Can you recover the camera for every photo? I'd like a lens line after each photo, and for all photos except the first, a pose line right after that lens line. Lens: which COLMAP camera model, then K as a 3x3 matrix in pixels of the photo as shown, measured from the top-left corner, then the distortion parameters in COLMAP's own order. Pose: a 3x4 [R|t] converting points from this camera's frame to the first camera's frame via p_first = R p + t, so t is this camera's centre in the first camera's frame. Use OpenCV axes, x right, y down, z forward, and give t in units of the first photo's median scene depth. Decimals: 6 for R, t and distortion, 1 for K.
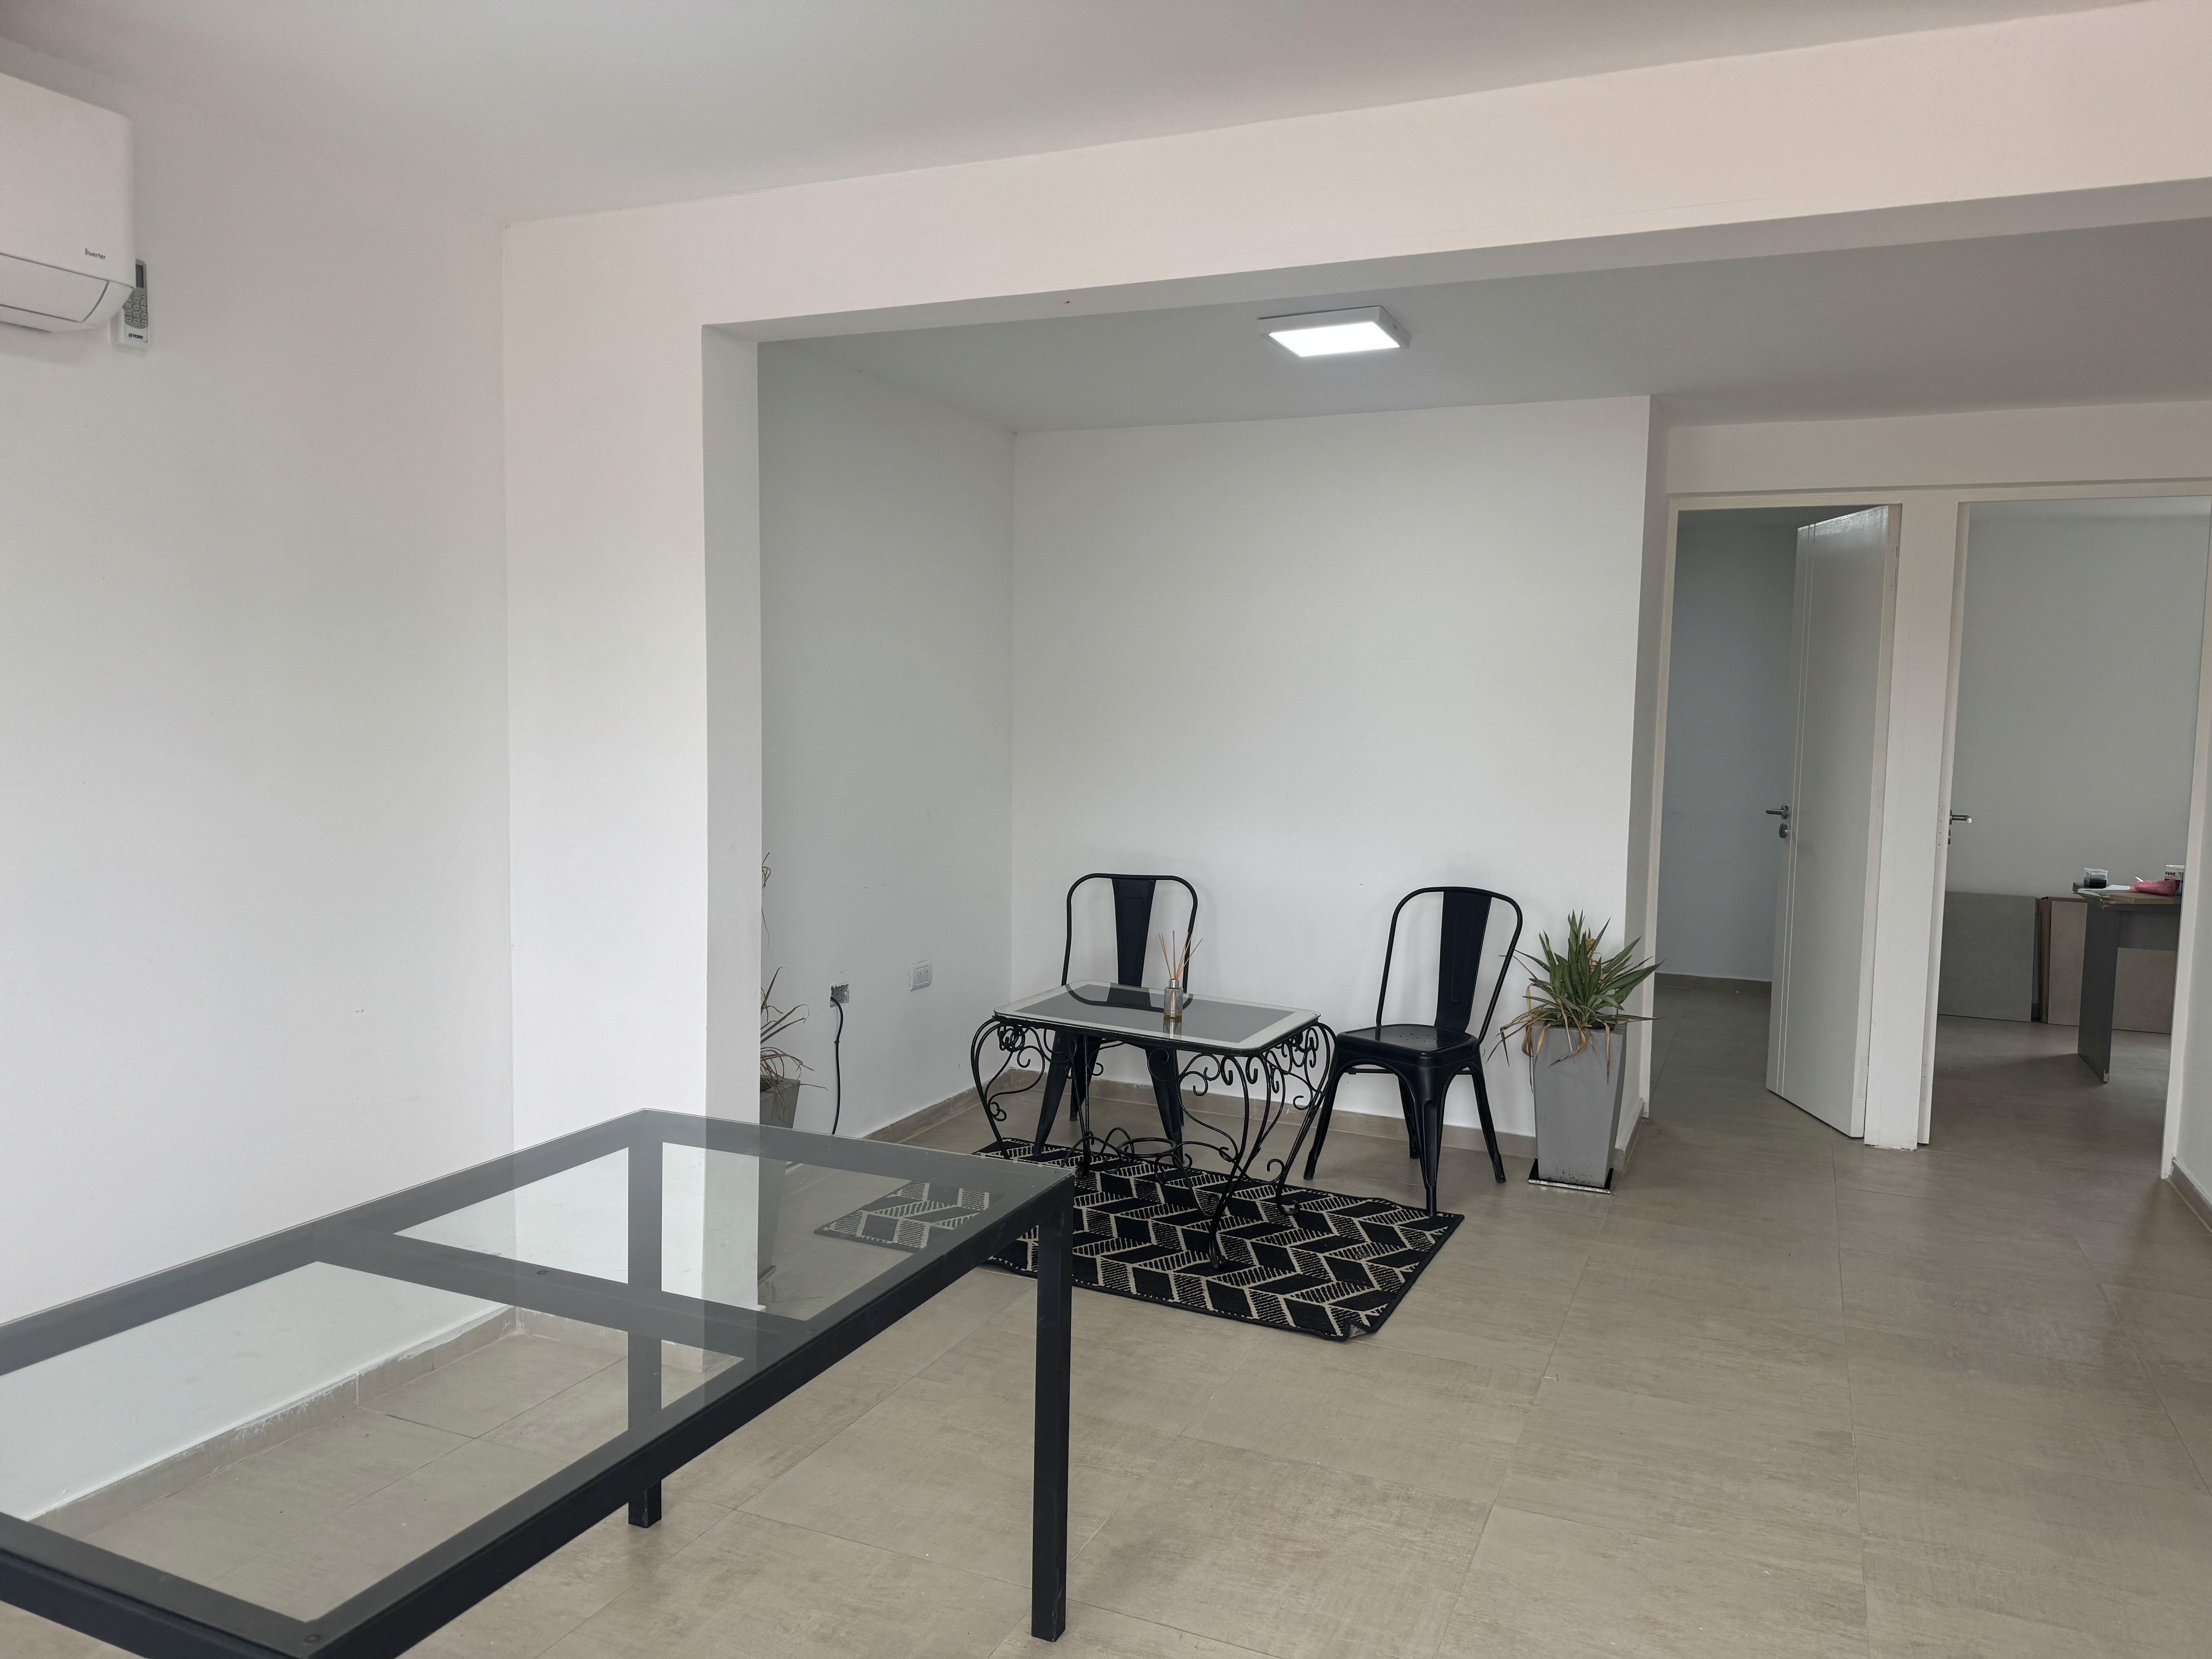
lens RADIAL K [[1545.4, 0, 1106.0], [0, 1545.4, 829.5], [0, 0, 1]] dist [0.002931, 0.001284]
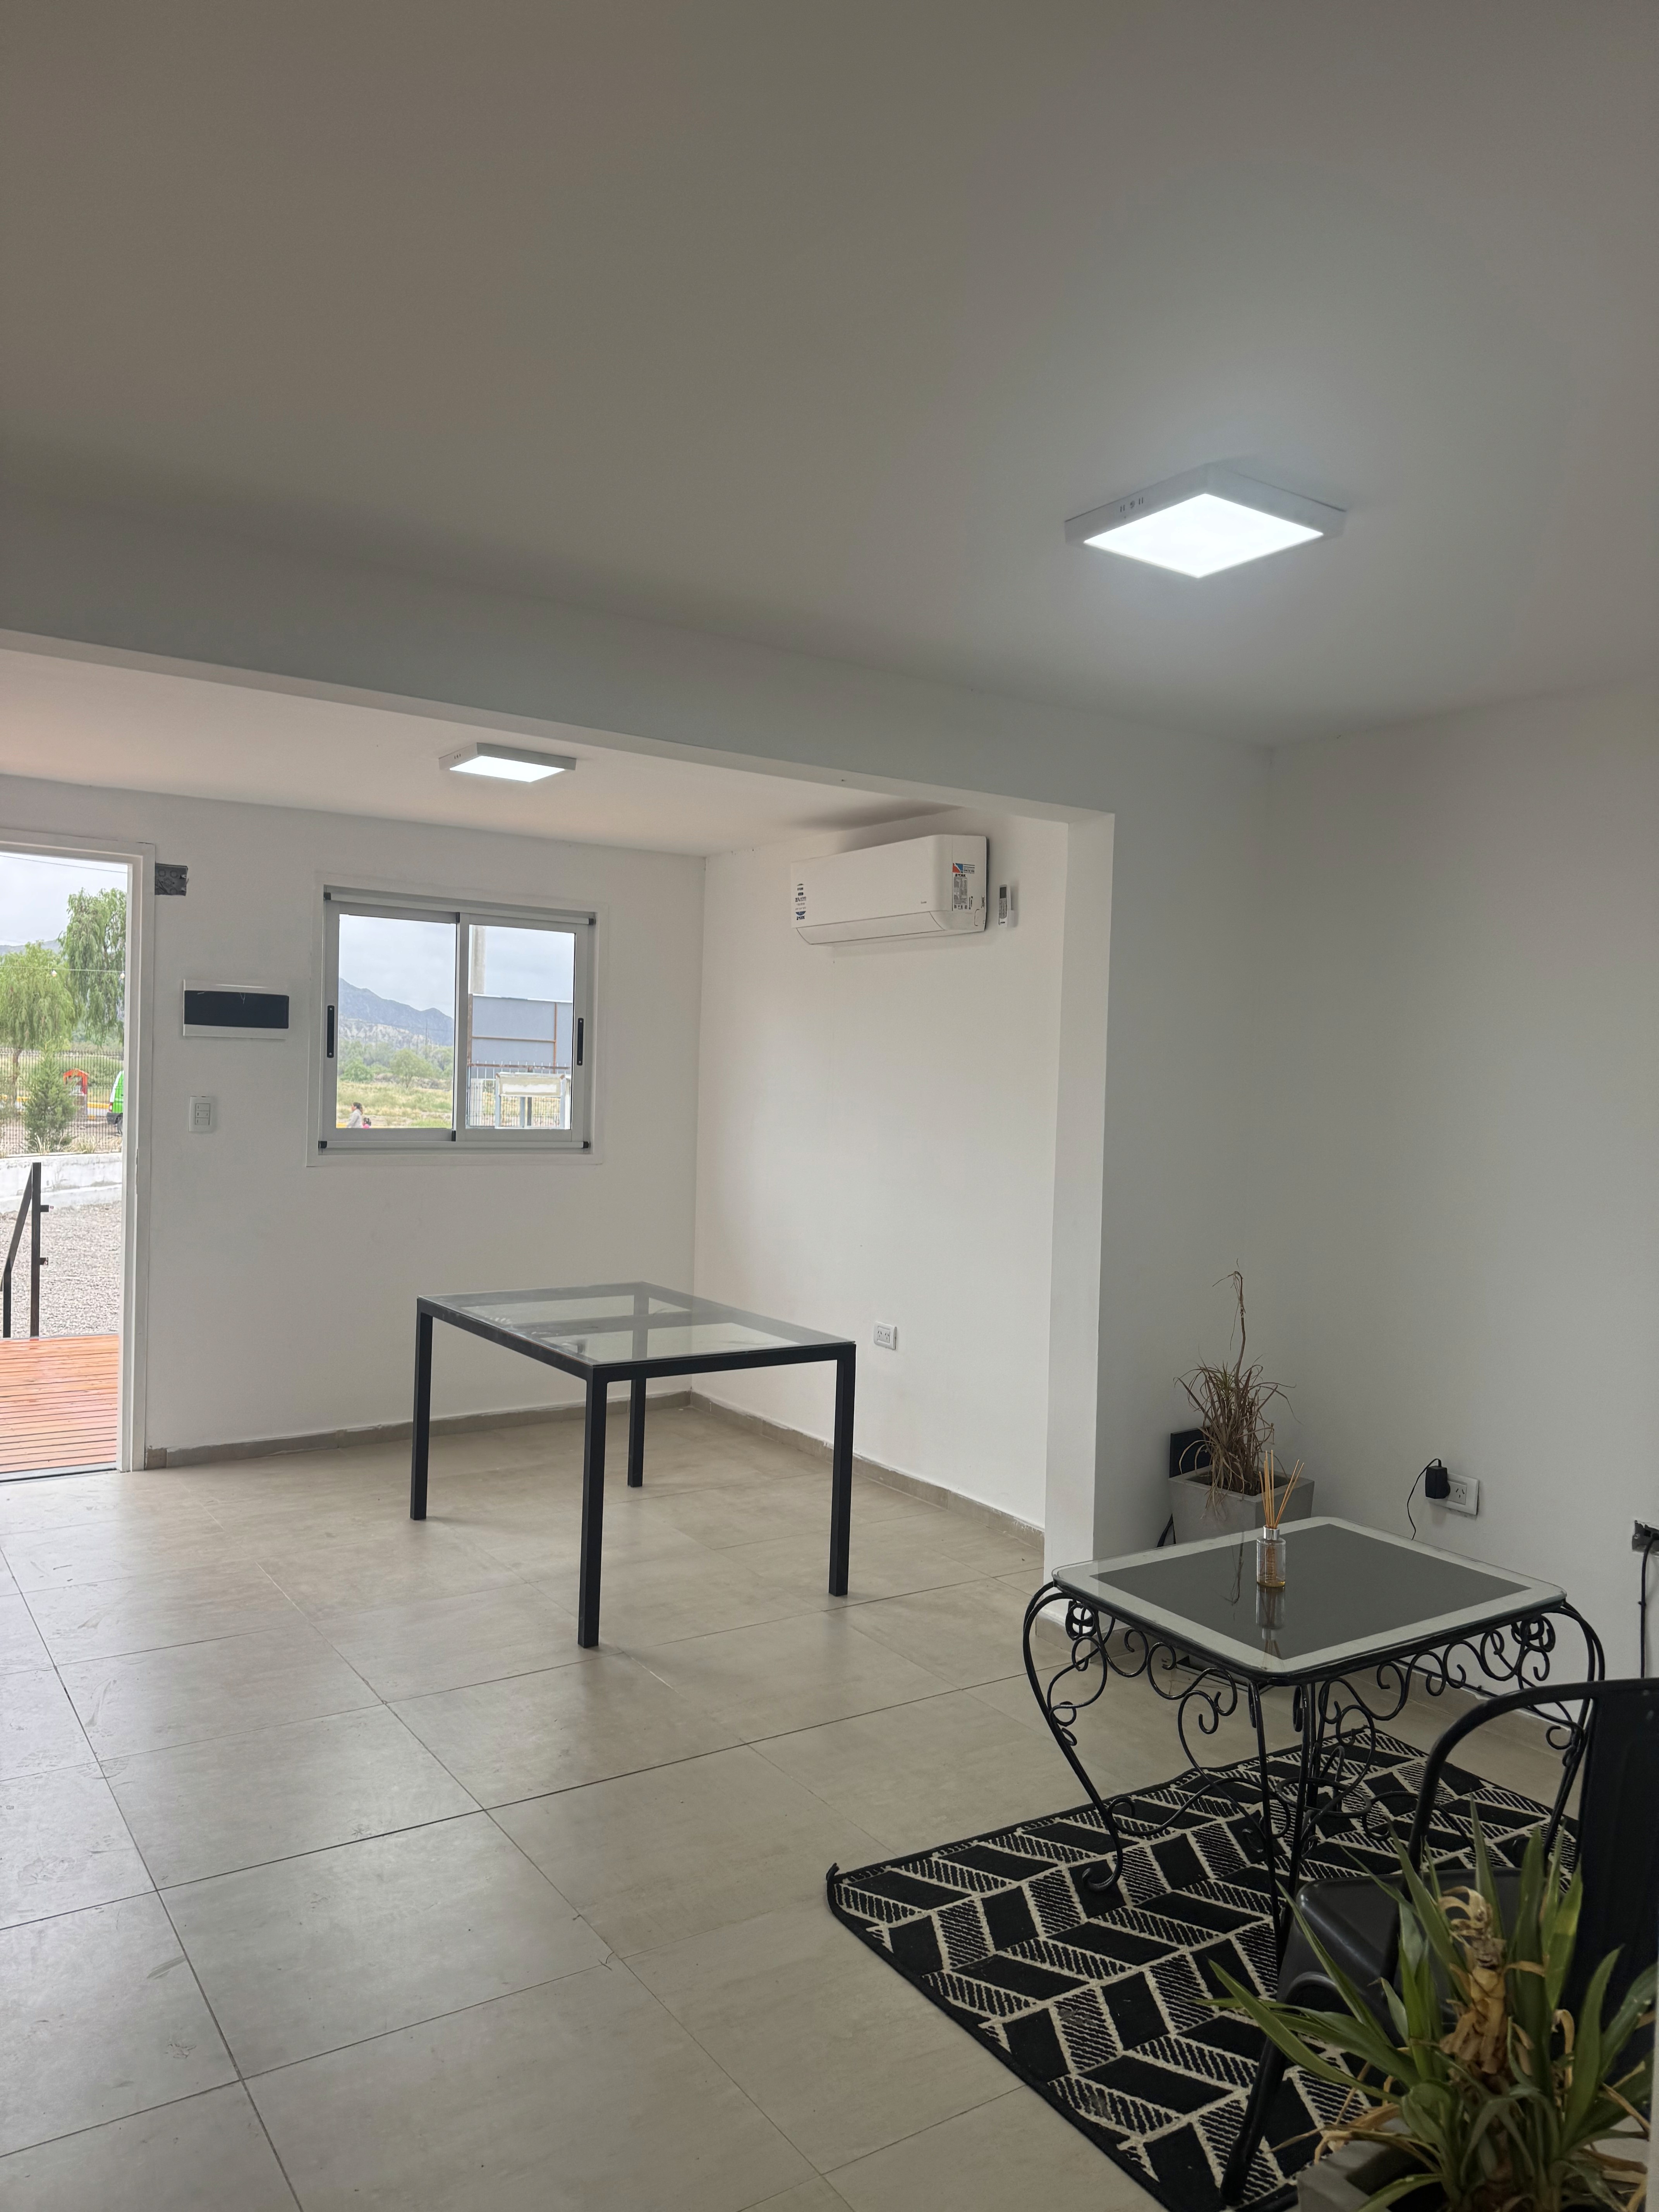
lens RADIAL K [[1545.4, 0, 829.5], [0, 1545.4, 1106.0], [0, 0, 1]] dist [0.002931, 0.001284]
pose [[-0.534771, -0.027910, -0.844536, 0.771593], [-0.107042, 0.993640, 0.034943, -0.091411], [0.838190, 0.109087, -0.534358, 1.265032]]
